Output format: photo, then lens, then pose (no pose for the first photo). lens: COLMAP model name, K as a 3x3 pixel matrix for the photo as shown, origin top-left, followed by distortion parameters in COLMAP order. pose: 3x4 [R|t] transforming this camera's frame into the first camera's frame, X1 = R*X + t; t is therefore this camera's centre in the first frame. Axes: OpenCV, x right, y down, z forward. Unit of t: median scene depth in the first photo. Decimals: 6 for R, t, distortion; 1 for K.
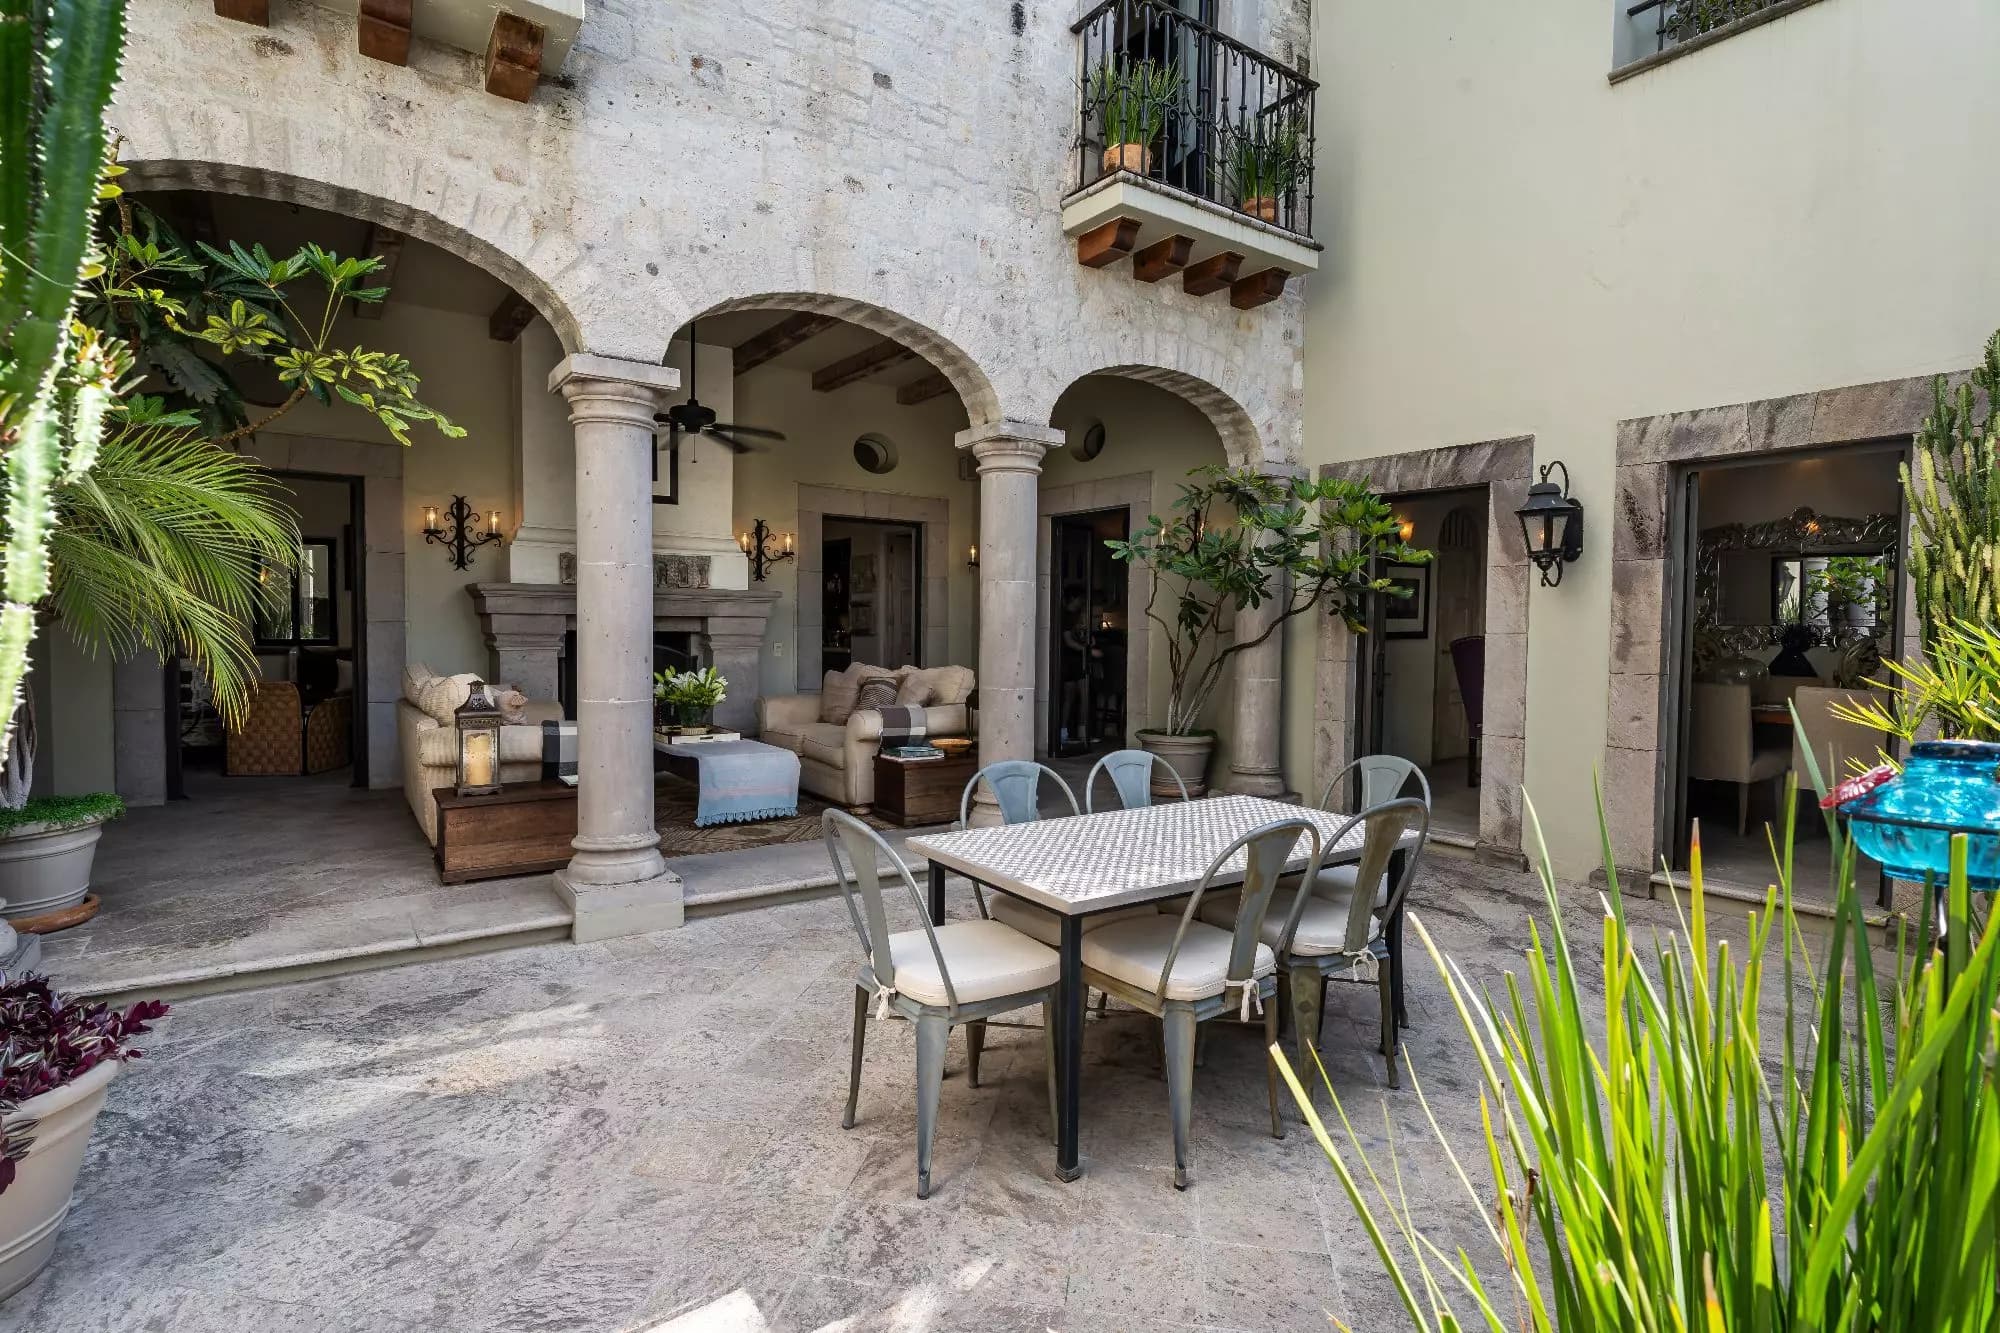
lens RADIAL K [[937.3, 0, 1000.0], [0, 937.3, 666.5], [0, 0, 1]] dist [0.002682, 0.000427]
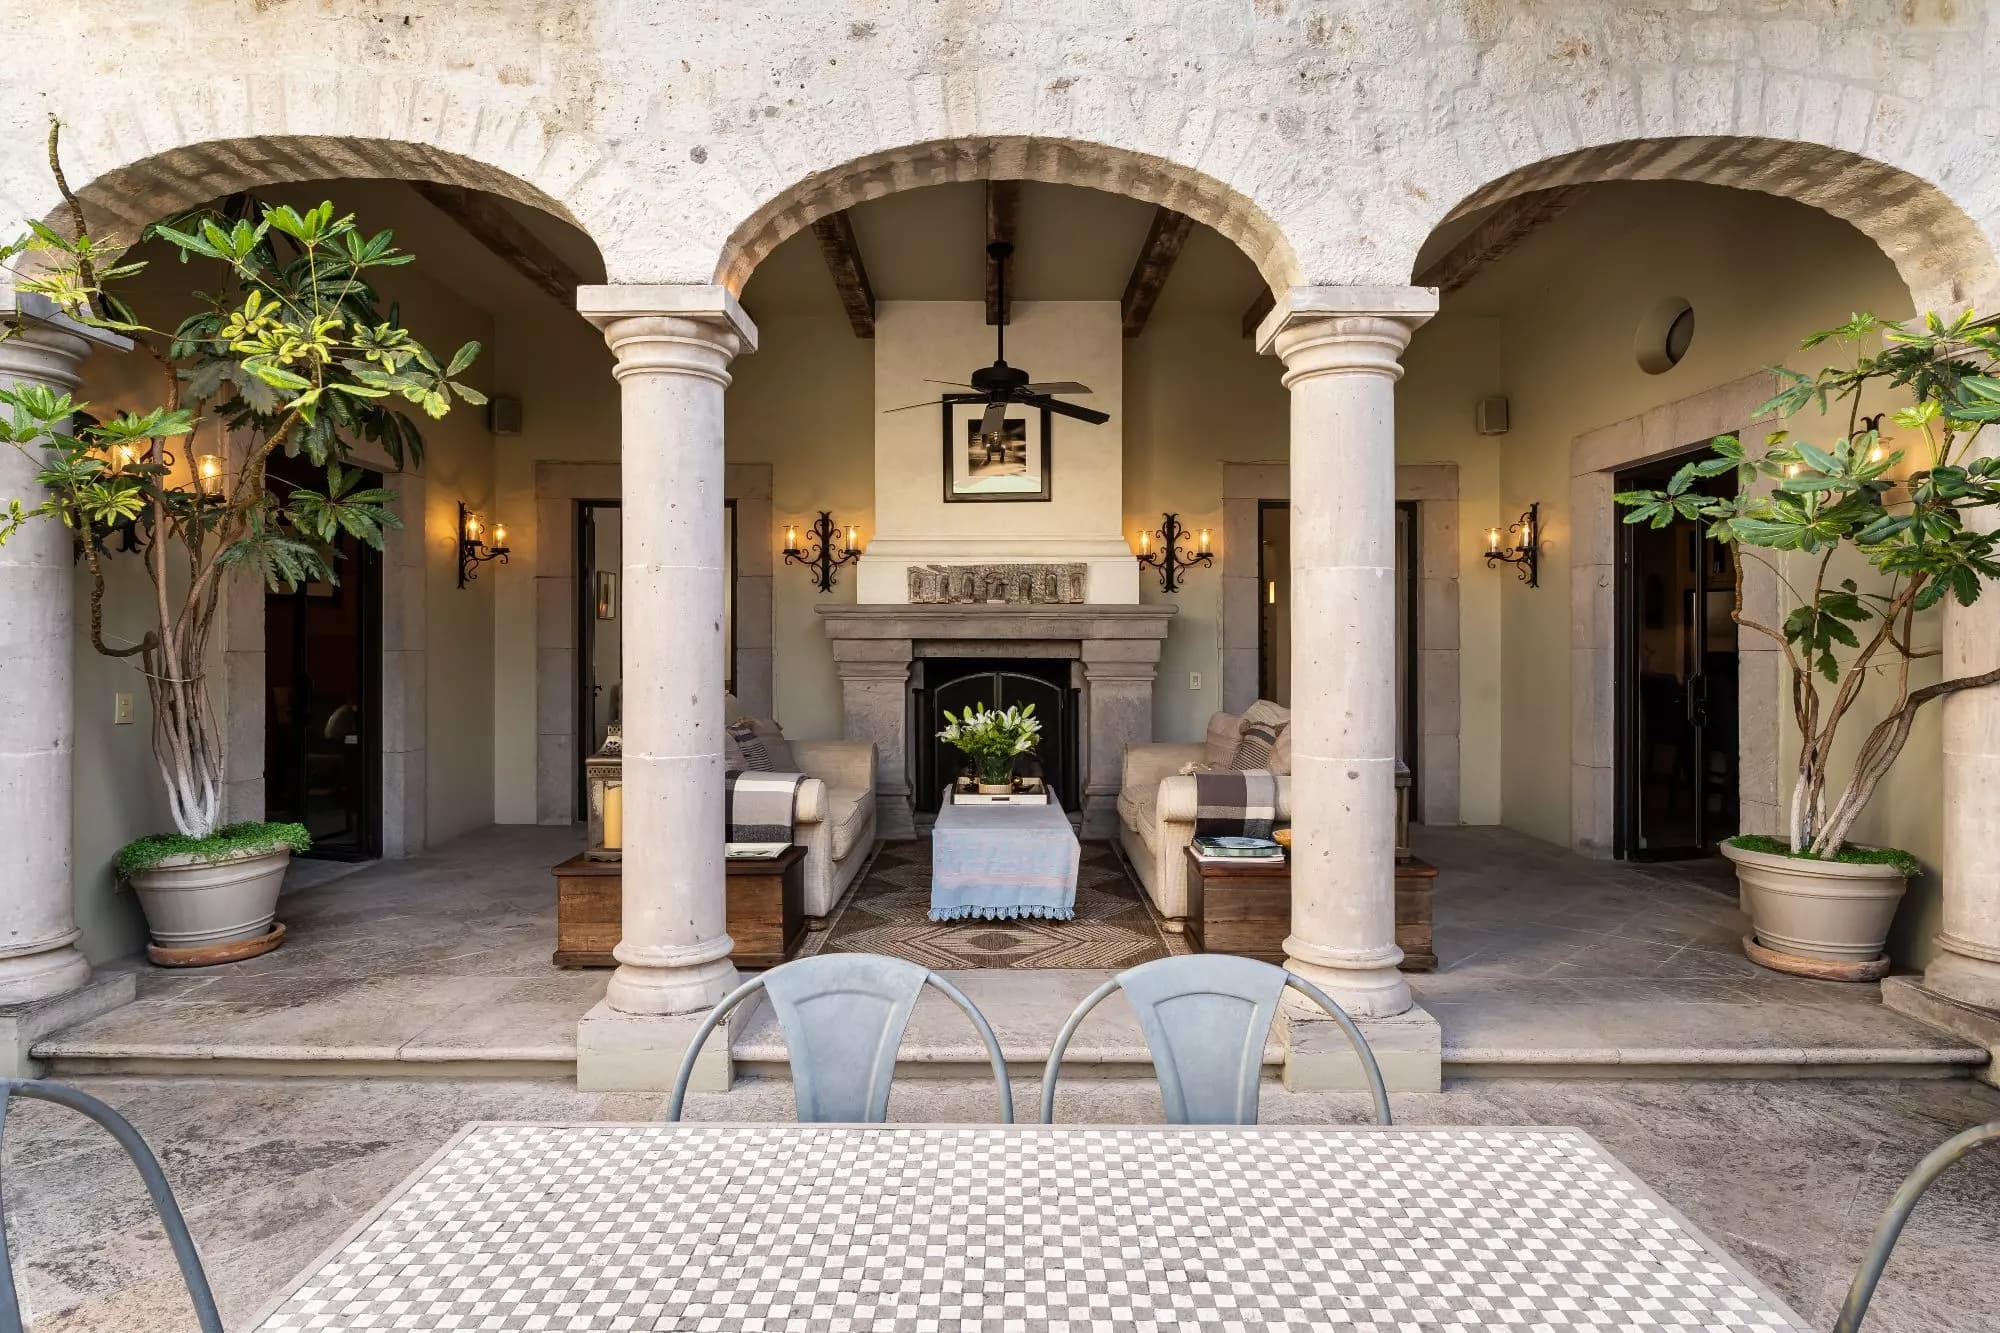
lens RADIAL K [[1040.0, 0, 998.5], [0, 1040.0, 648.8], [0, 0, 1]] dist [0.001925, -0.001707]
pose [[0.822987, -0.008897, -0.567991, 0.205512], [-0.016512, 0.999080, -0.039574, -0.014405], [0.567821, 0.041948, 0.822083, 0.379561]]
